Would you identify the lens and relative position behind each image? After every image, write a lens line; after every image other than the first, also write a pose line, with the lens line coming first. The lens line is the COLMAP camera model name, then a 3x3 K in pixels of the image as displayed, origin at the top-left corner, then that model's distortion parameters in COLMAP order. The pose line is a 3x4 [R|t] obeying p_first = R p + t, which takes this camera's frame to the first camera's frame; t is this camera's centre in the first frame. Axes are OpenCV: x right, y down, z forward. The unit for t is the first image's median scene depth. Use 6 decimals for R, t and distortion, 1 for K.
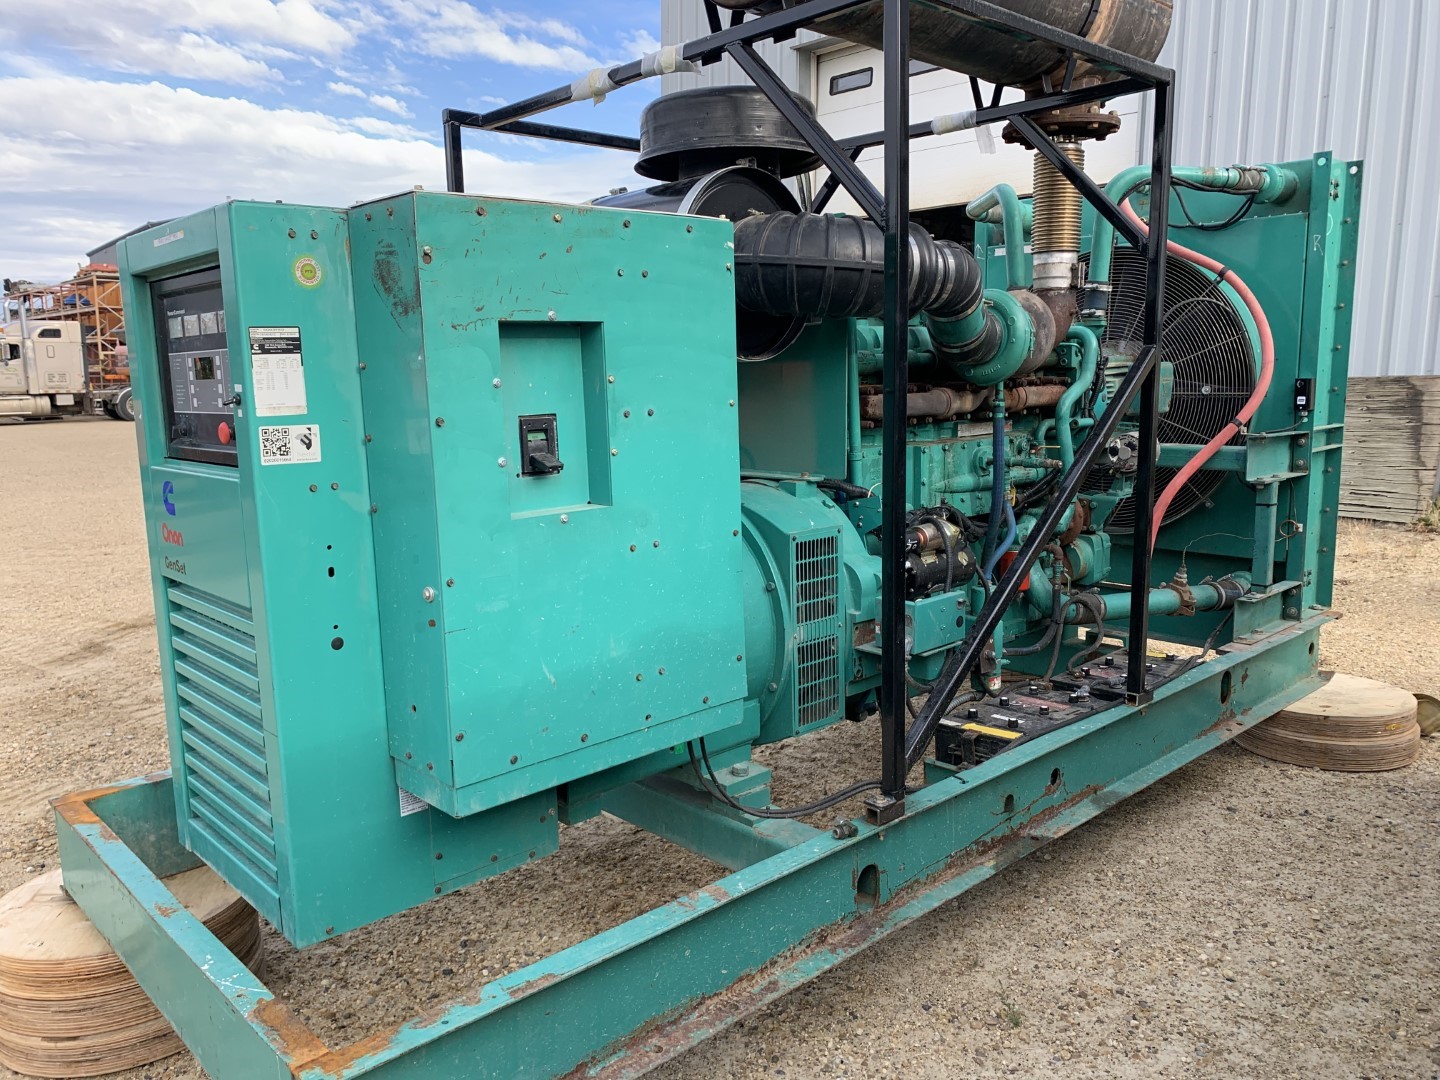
lens RADIAL K [[1095.6, 0, 721.4], [0, 1095.6, 540.4], [0, 0, 1]] dist [-0.008486, -0.001230]
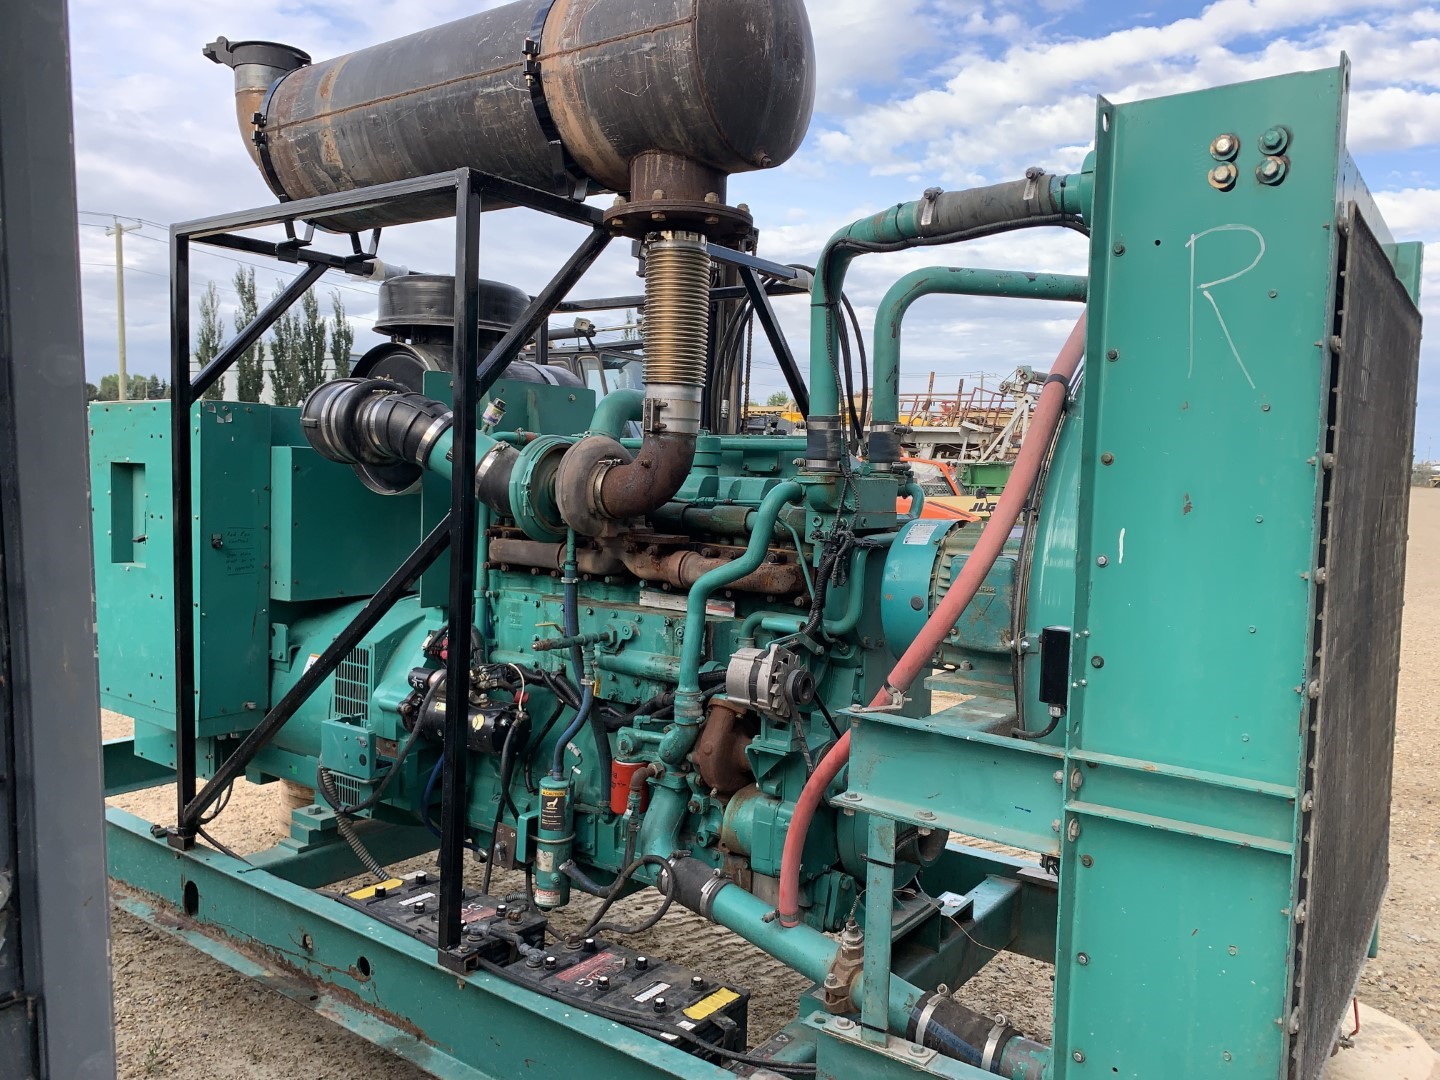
lens RADIAL K [[1095.6, 0, 720.2], [0, 1095.6, 543.8], [0, 0, 1]] dist [-0.008486, -0.001230]
pose [[0.193762, 0.099884, -0.975951, 1.289373], [-0.177721, 0.981918, 0.065211, -0.250814], [0.964817, 0.160811, 0.208010, 1.117723]]
